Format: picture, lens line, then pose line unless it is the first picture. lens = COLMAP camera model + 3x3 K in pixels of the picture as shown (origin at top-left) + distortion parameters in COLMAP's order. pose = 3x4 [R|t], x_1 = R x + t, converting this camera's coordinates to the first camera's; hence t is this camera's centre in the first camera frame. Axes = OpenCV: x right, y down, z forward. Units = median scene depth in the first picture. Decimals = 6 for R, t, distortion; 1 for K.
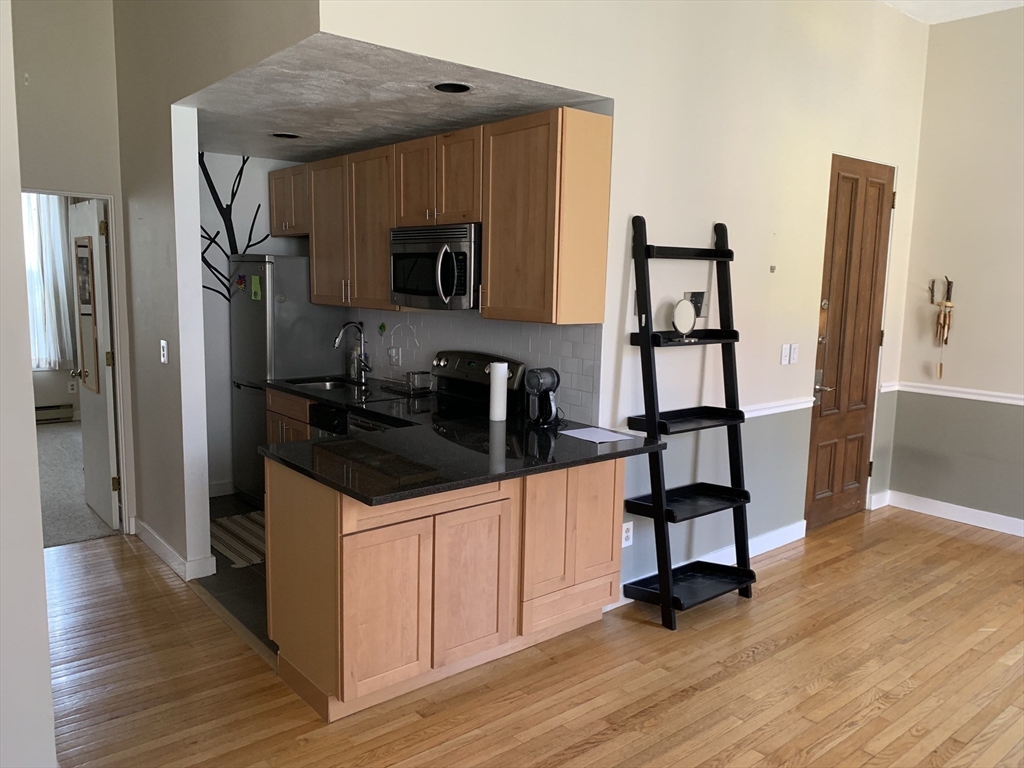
lens RADIAL K [[780.0, 0, 506.8], [0, 780.0, 387.0], [0, 0, 1]] dist [0.011982, -0.015187]
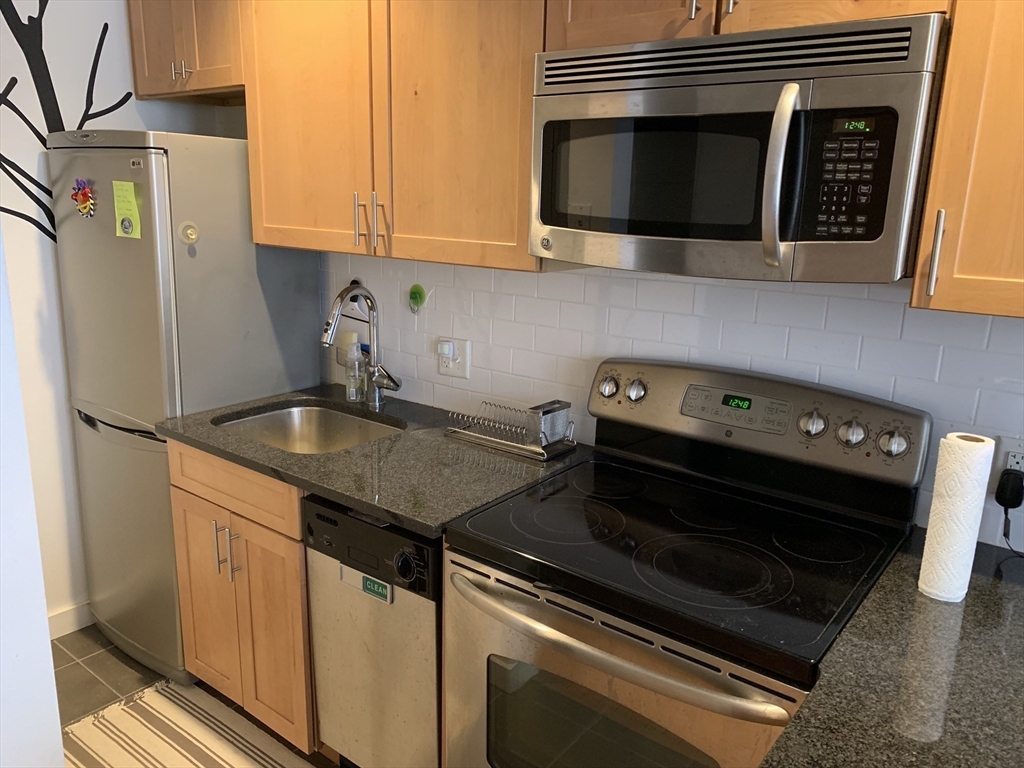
lens RADIAL K [[780.0, 0, 516.2], [0, 780.0, 381.6], [0, 0, 1]] dist [0.011982, -0.015187]
pose [[0.976169, -0.043955, 0.212513, -0.174848], [0.022129, 0.994330, 0.104014, -0.061654], [-0.215880, -0.096832, 0.971607, 0.445437]]
